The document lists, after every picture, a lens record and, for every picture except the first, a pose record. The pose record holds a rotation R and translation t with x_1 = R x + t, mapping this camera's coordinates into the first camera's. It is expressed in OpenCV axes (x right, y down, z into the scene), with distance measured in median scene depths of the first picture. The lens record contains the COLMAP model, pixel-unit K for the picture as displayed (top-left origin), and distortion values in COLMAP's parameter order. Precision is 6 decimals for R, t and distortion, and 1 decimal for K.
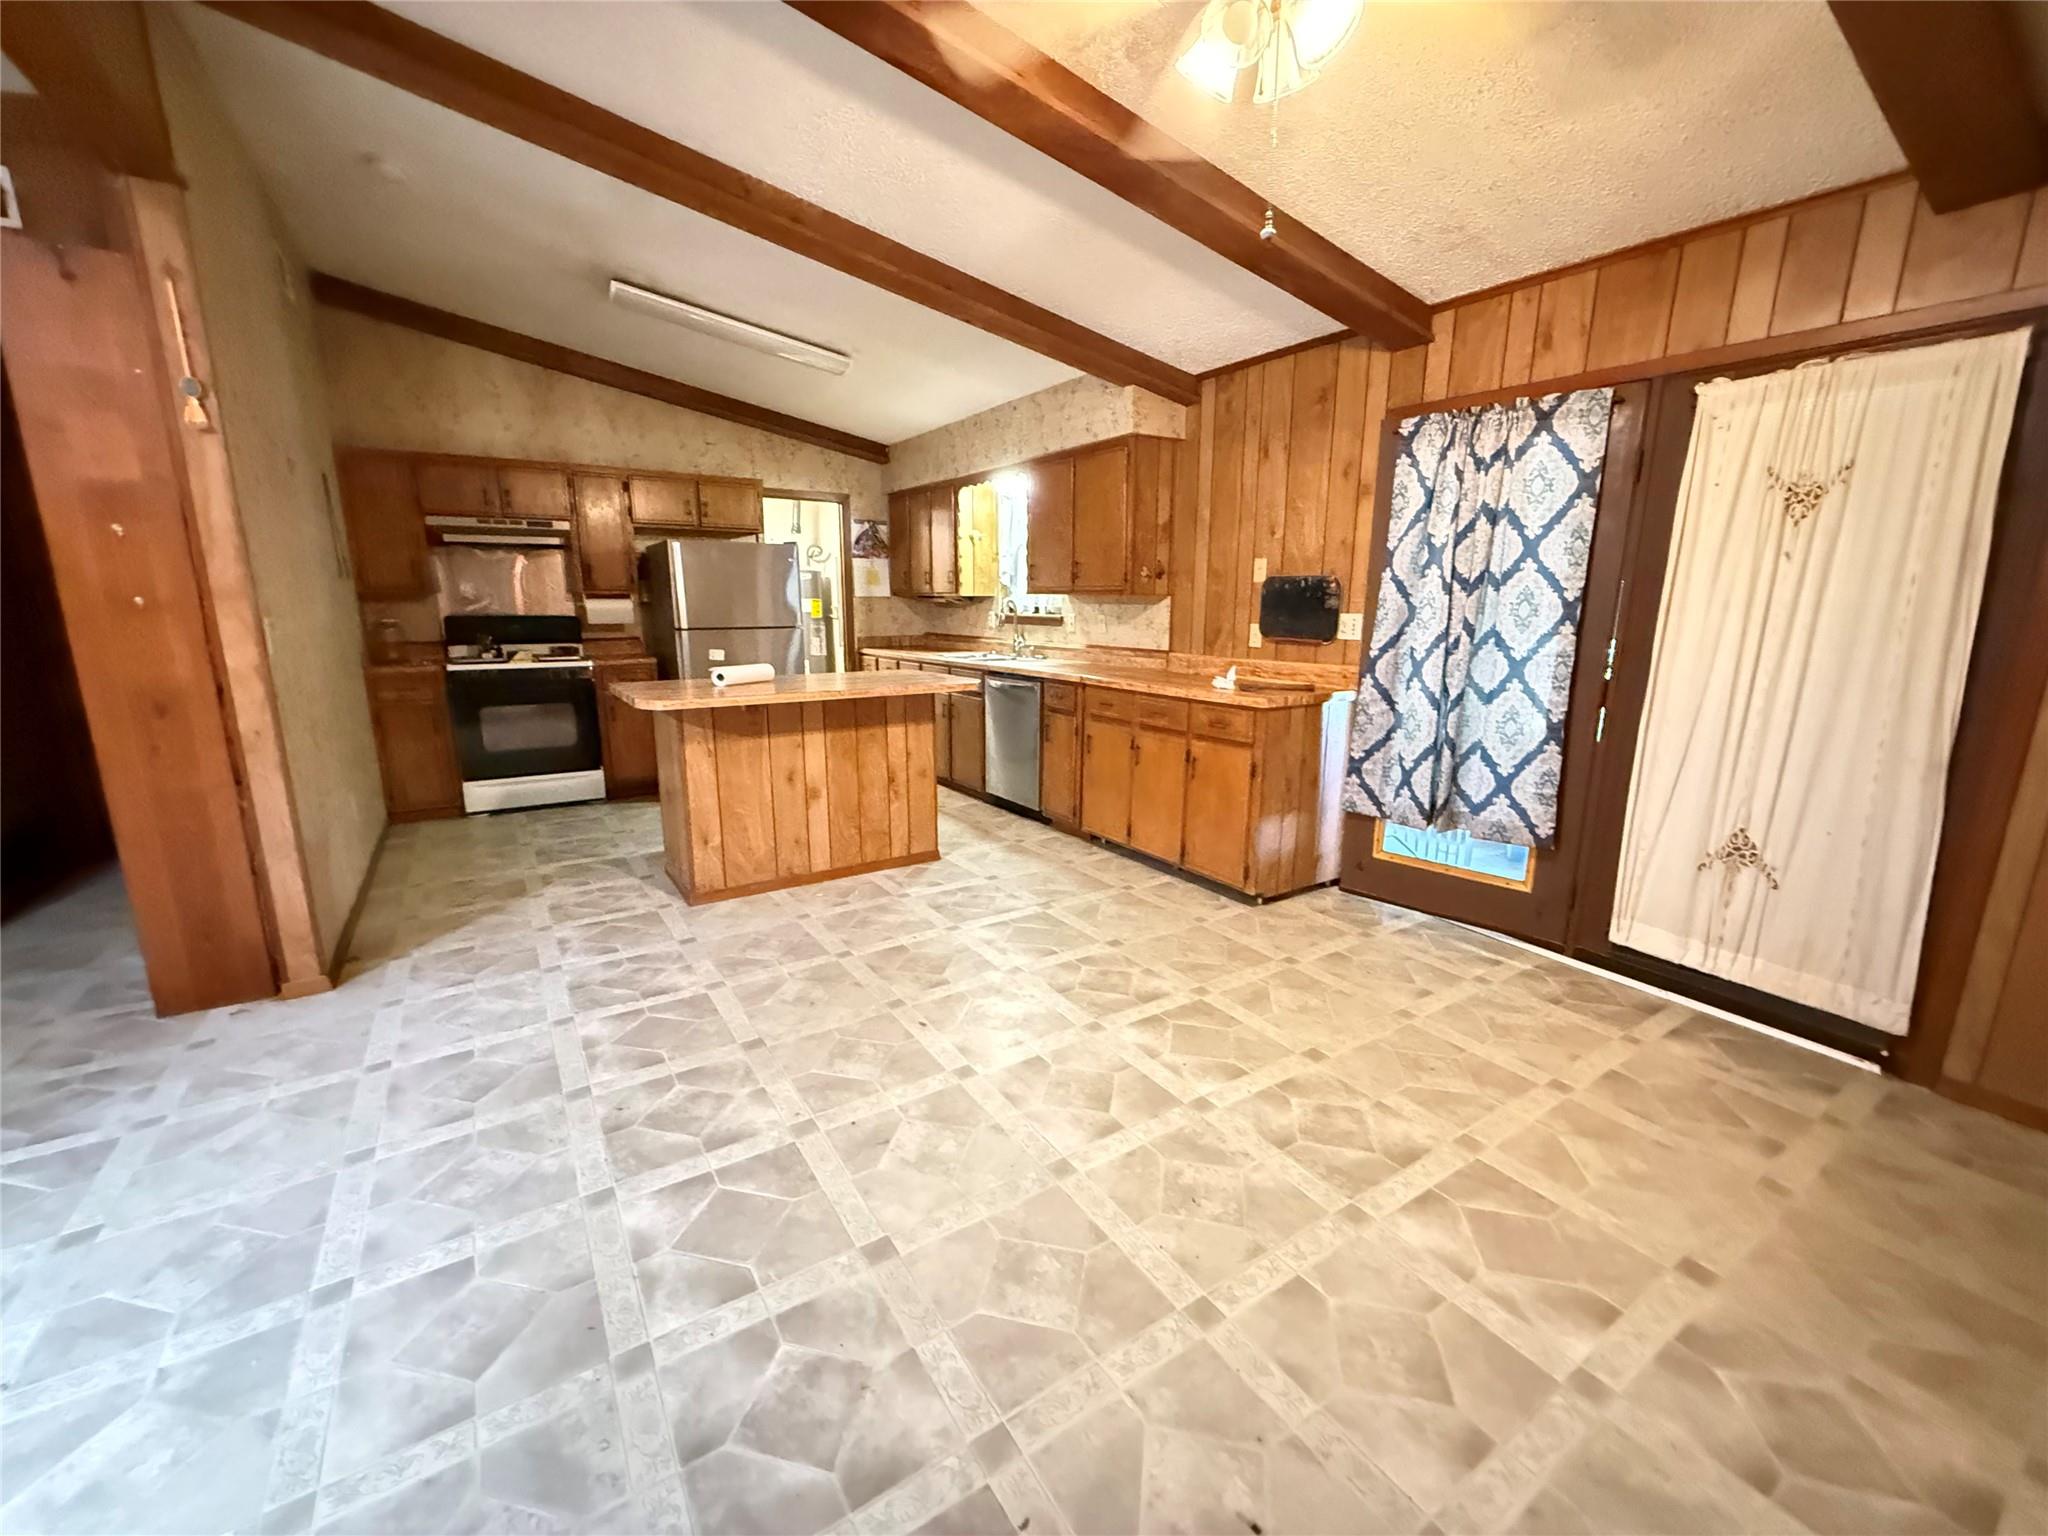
lens RADIAL K [[818.8, 0, 1013.3], [0, 818.8, 773.7], [0, 0, 1]] dist [0.000535, -0.000093]
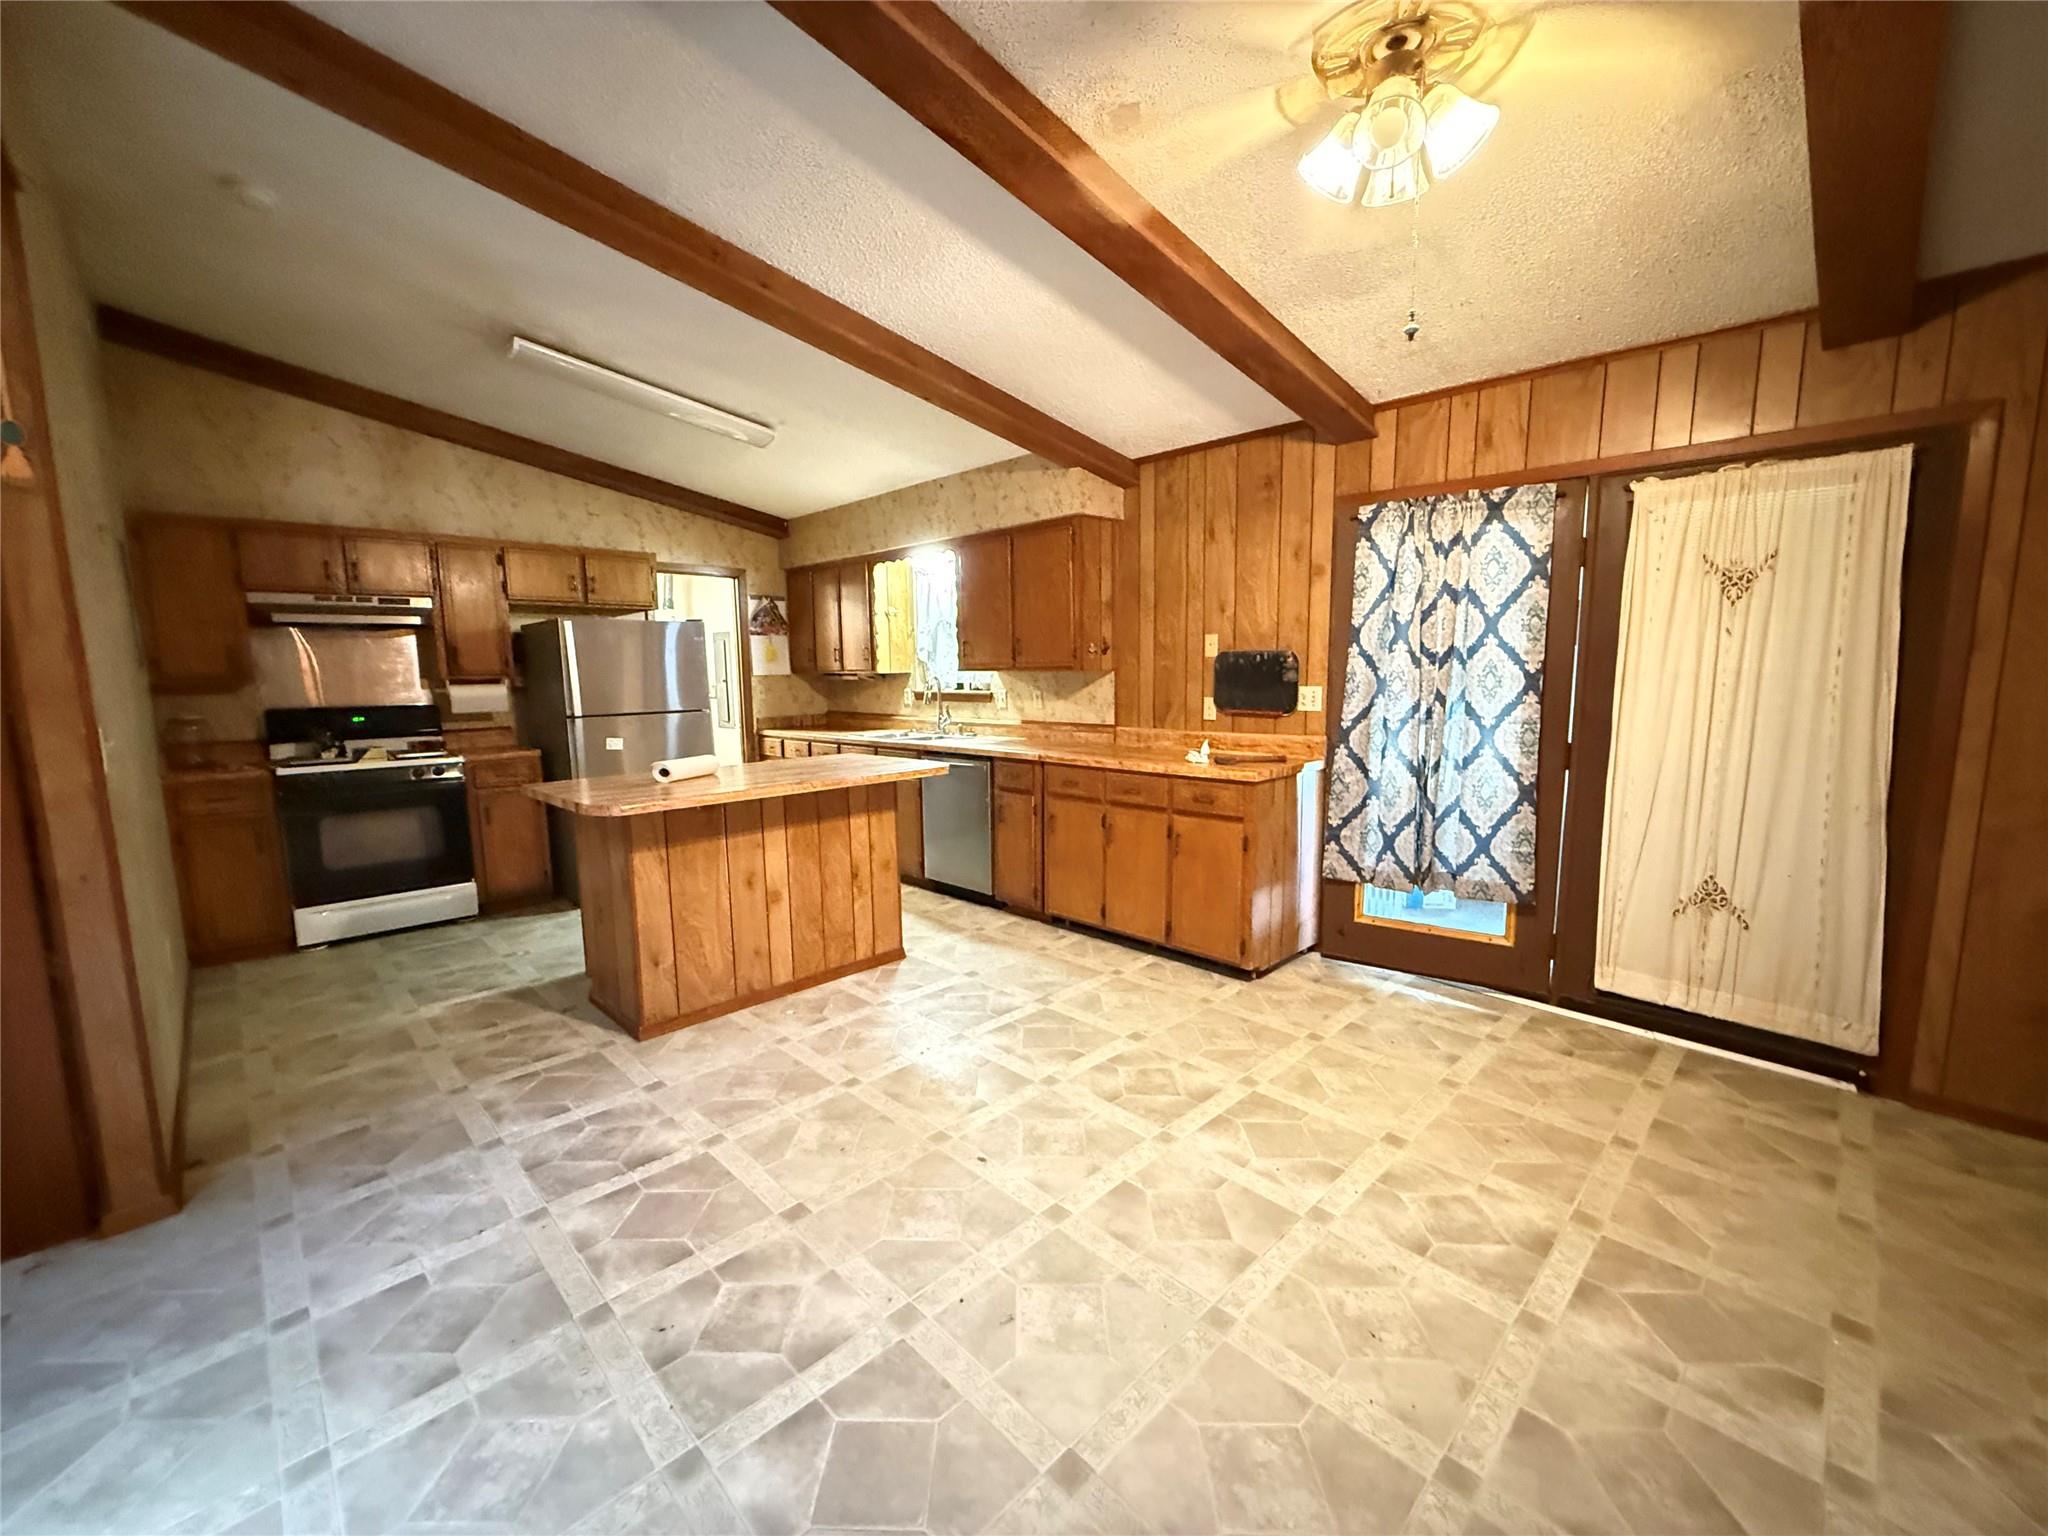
lens RADIAL K [[818.8, 0, 1014.2], [0, 818.8, 774.2], [0, 0, 1]] dist [0.000535, -0.000093]
pose [[0.980087, -0.042315, 0.194009, -0.183036], [0.058098, 0.995384, -0.076396, -0.030704], [-0.189881, 0.086146, 0.978020, 0.073656]]
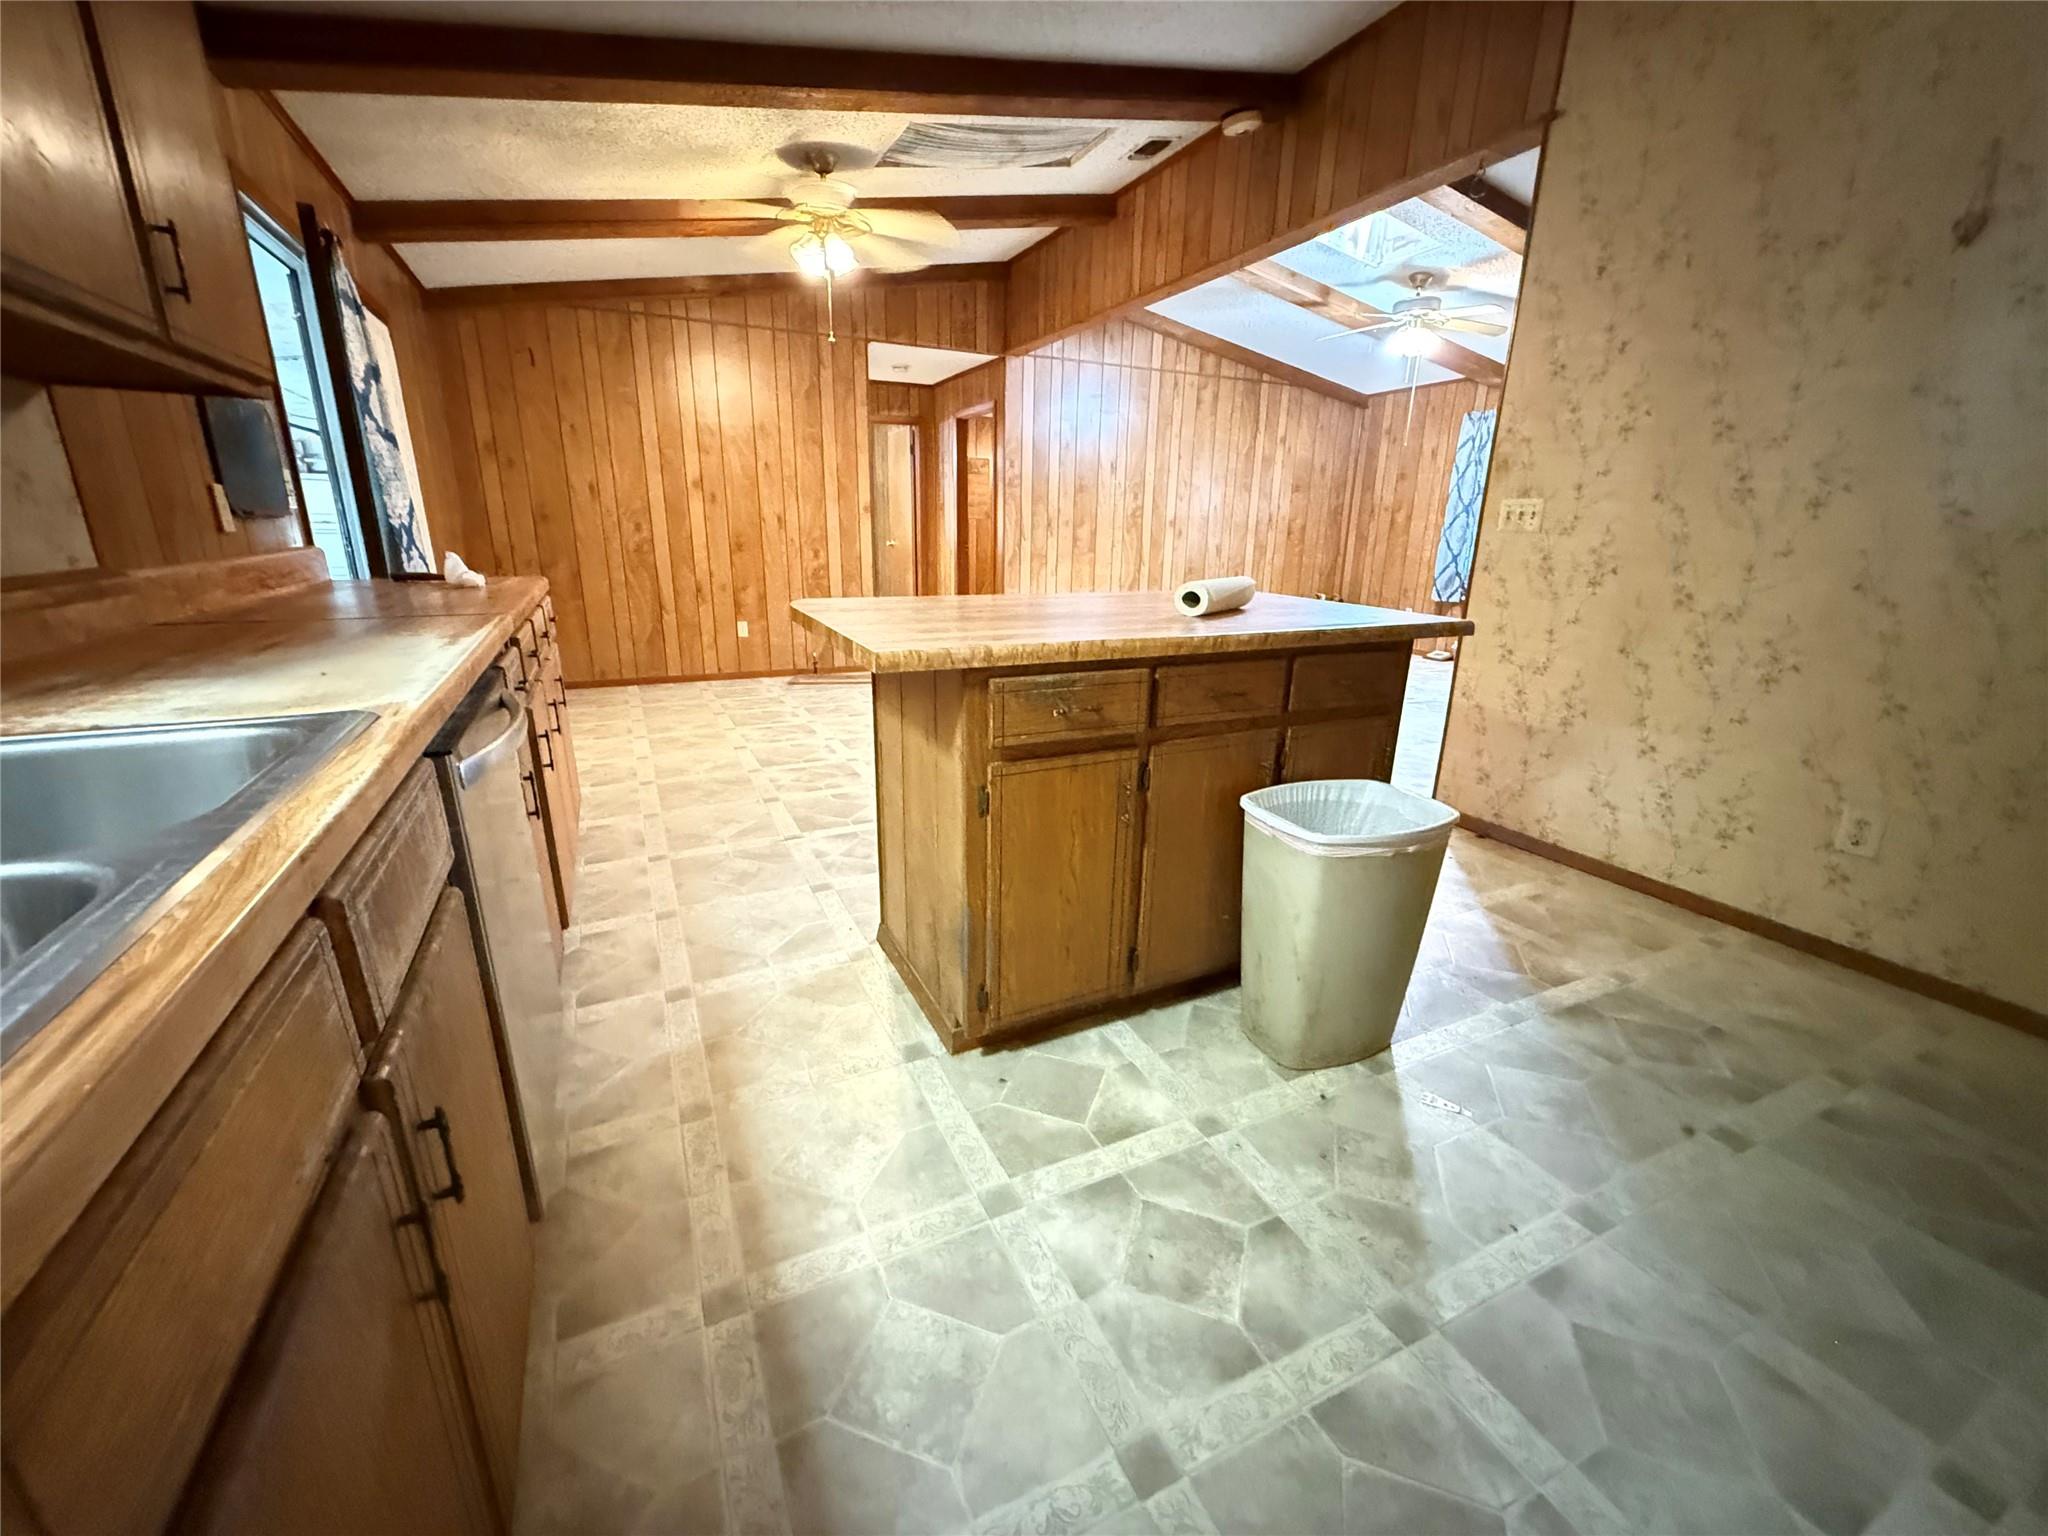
lens RADIAL K [[818.8, 0, 1027.2], [0, 818.8, 766.7], [0, 0, 1]] dist [0.000535, -0.000093]
pose [[-0.990795, 0.026778, 0.132693, -0.309796], [0.089306, 0.865957, 0.492081, -0.281352], [-0.101729, 0.499402, -0.860377, 1.761660]]
